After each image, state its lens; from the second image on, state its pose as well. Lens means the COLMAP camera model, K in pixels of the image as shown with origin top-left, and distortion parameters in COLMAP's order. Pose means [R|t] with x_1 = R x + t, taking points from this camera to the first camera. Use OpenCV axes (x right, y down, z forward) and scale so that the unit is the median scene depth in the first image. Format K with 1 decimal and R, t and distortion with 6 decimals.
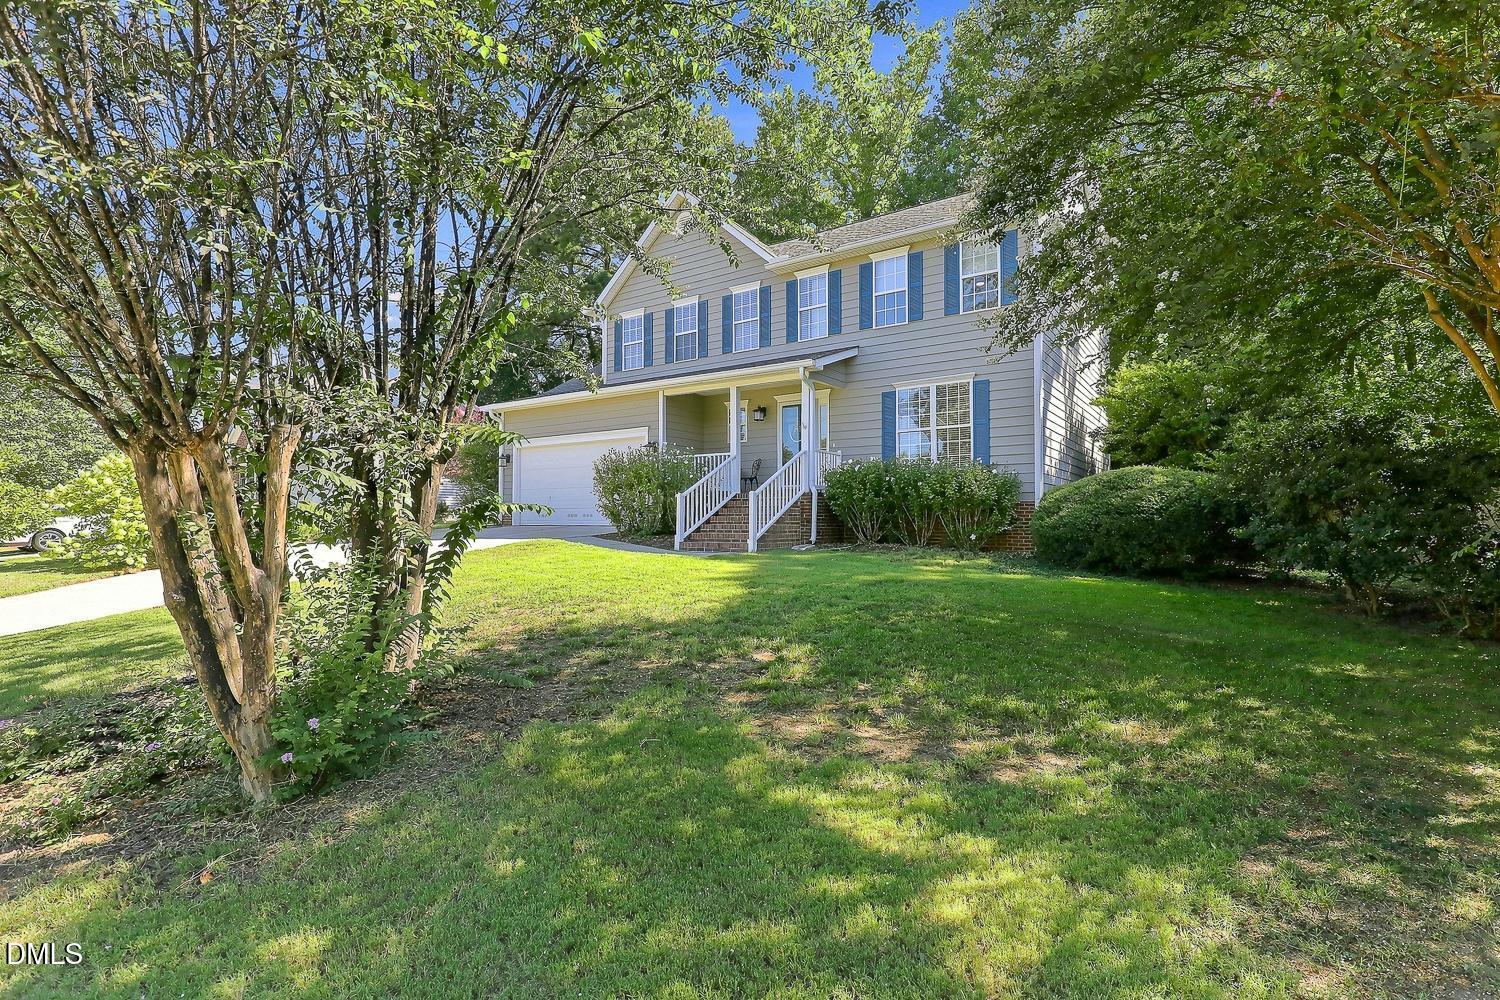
lens RADIAL K [[686.3, 0, 757.0], [0, 686.3, 492.5], [0, 0, 1]] dist [0.001509, -0.000244]
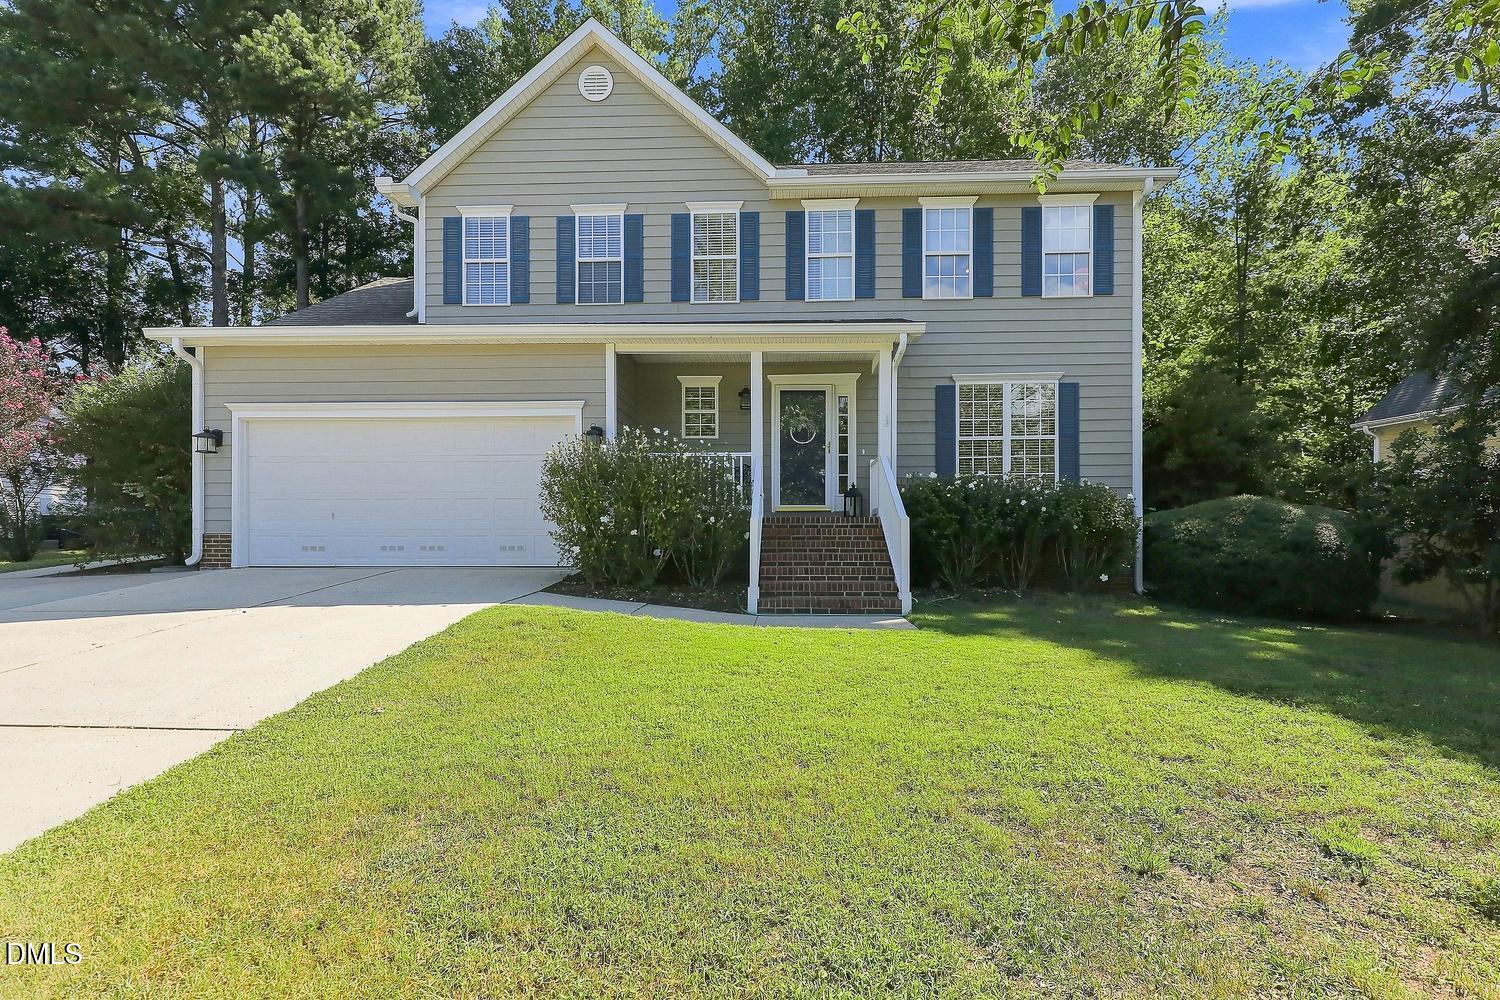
lens RADIAL K [[840.1, 0, 751.1], [0, 840.1, 509.1], [0, 0, 1]] dist [0.001125, -0.000021]
pose [[0.850247, 0.027720, 0.525654, -0.422173], [-0.020945, 0.999603, -0.018835, 0.009468], [-0.525968, 0.005005, 0.850490, 0.298094]]
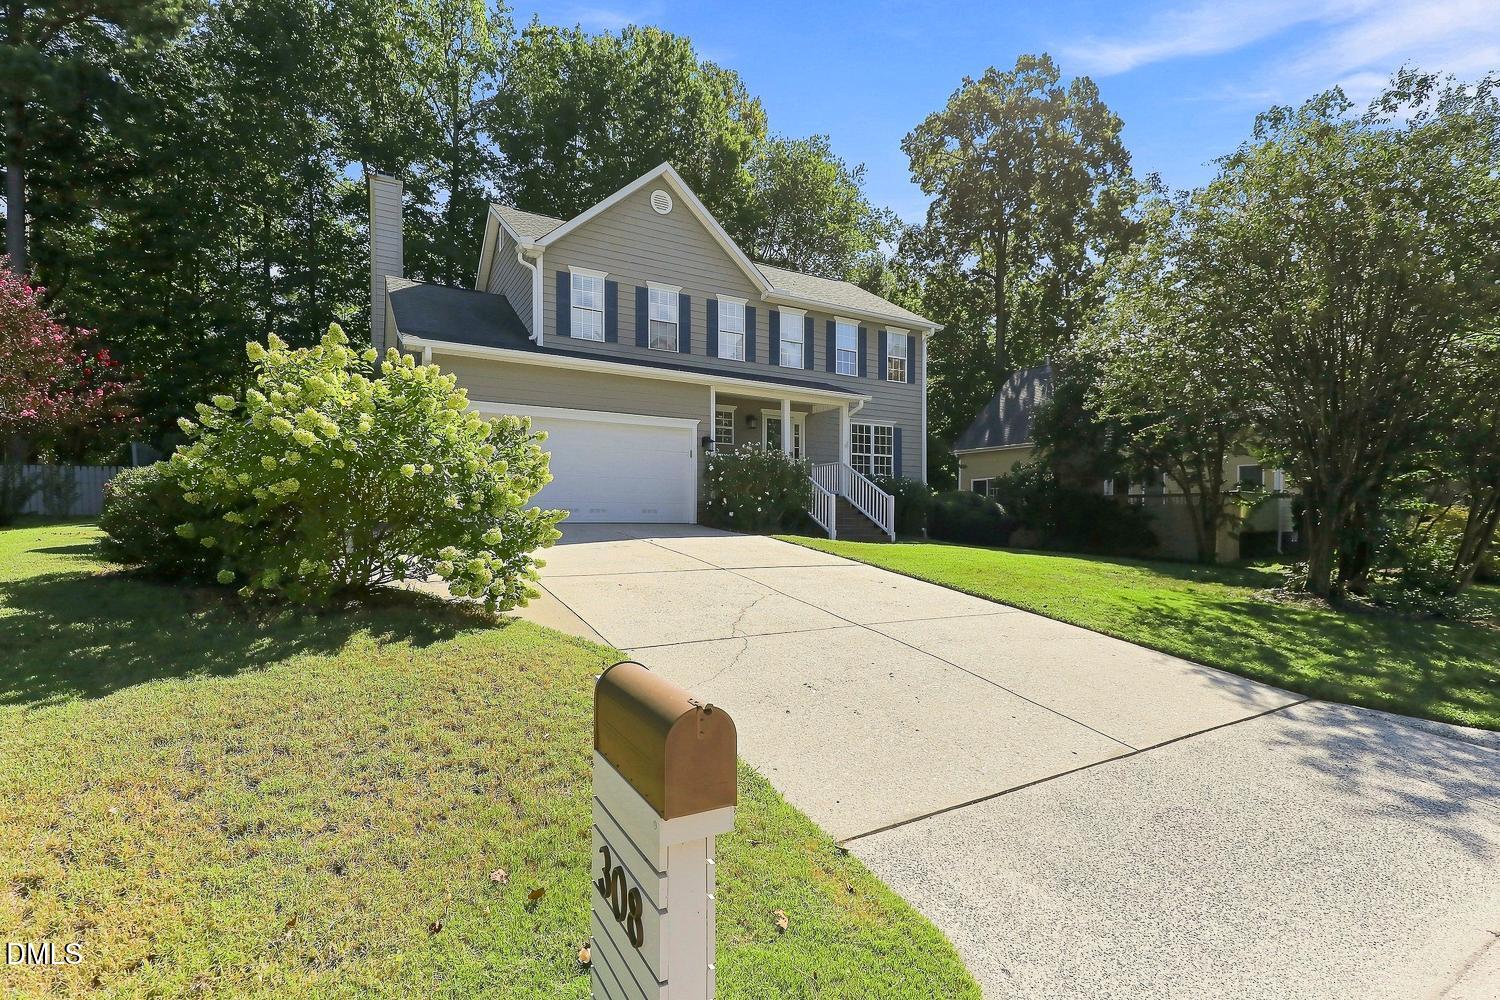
lens RADIAL K [[686.3, 0, 757.0], [0, 686.3, 492.5], [0, 0, 1]] dist [0.001509, -0.000244]
pose [[0.411140, 0.054534, 0.909940, -0.976961], [-0.014359, 0.998473, -0.053352, 0.054062], [-0.911459, 0.008870, 0.411295, 0.552545]]
